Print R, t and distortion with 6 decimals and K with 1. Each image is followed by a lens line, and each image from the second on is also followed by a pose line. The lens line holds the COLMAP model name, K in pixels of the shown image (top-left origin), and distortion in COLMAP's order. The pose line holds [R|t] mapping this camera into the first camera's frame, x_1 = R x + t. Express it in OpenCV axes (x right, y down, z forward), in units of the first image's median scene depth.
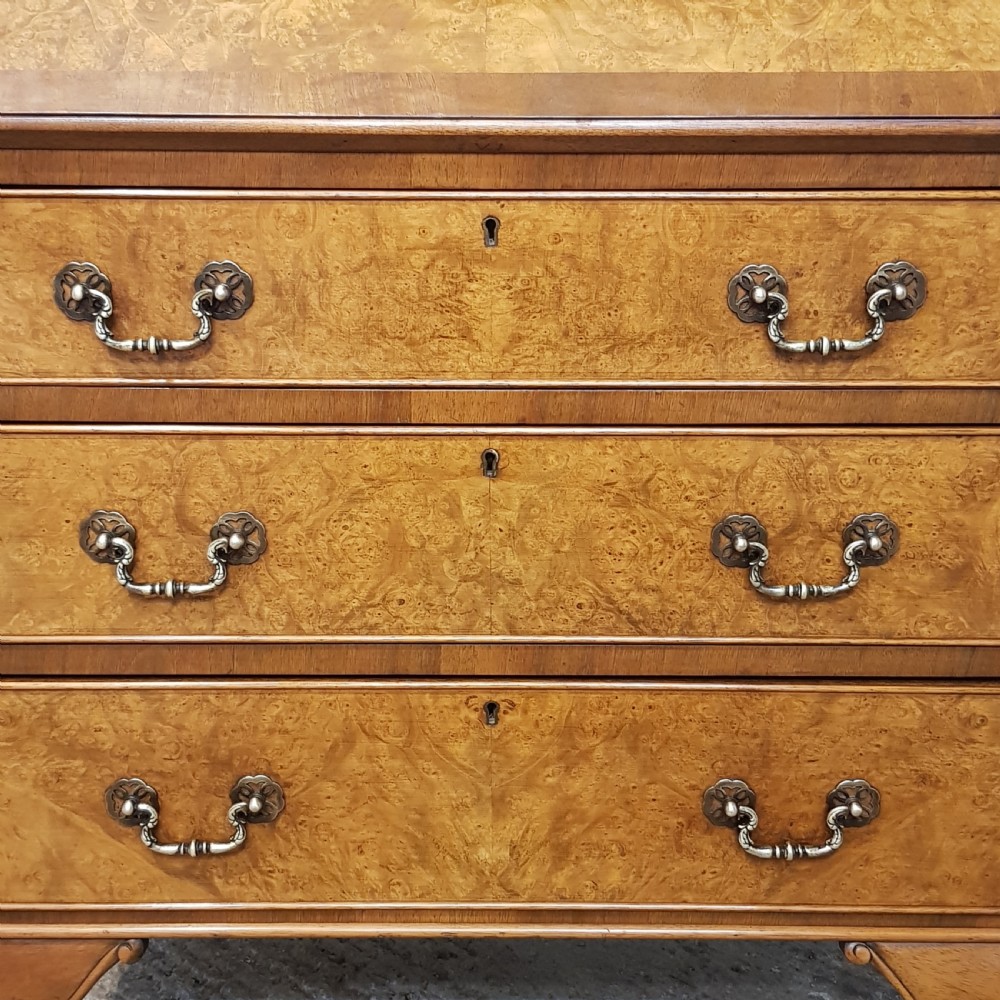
lens RADIAL K [[1580.7, 0, 509.2], [0, 1580.7, 499.0], [0, 0, 1]] dist [0.052336, 0.000000]
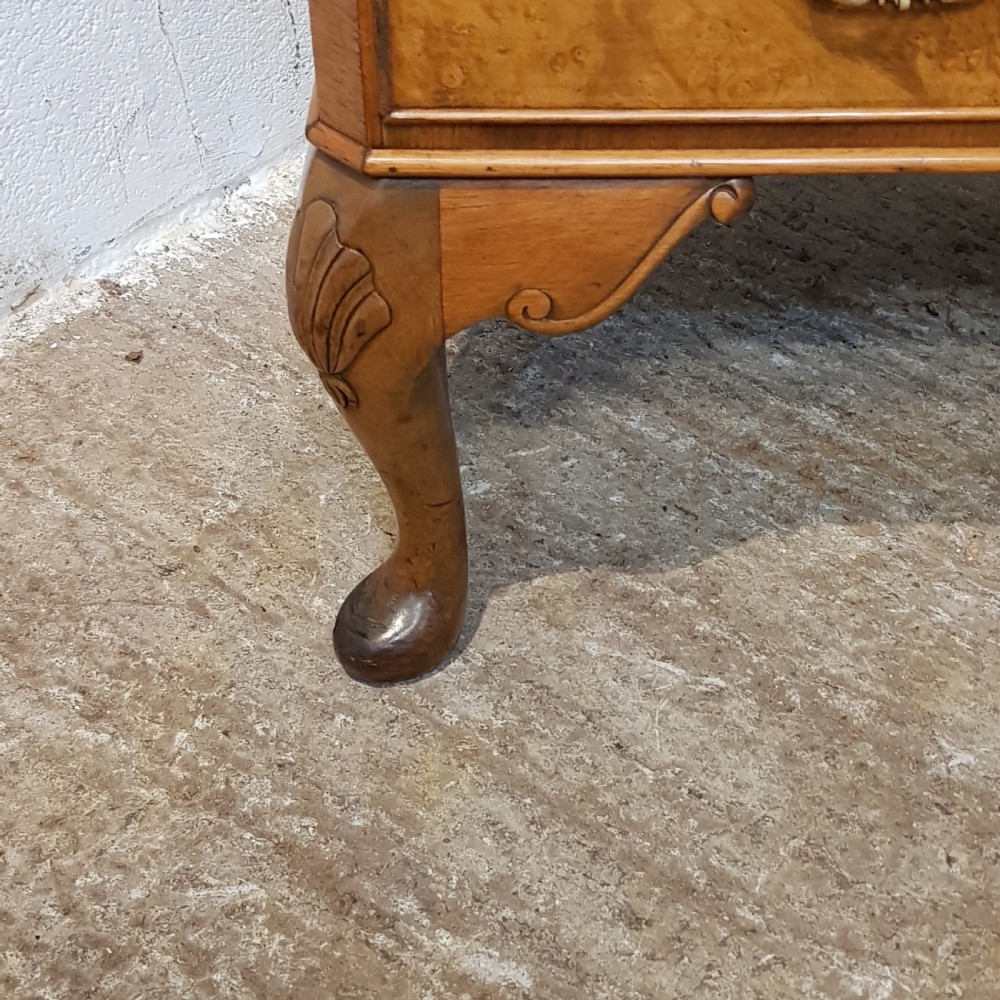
lens RADIAL K [[1797.7, 0, 537.3], [0, 1797.7, 494.4], [0, 0, 1]] dist [0.141746, 0.000000]
pose [[0.999999, -0.001321, -0.000406, -0.333554], [0.001376, 0.923106, 0.384542, 0.151899], [-0.000133, -0.384542, 0.923107, 0.426030]]
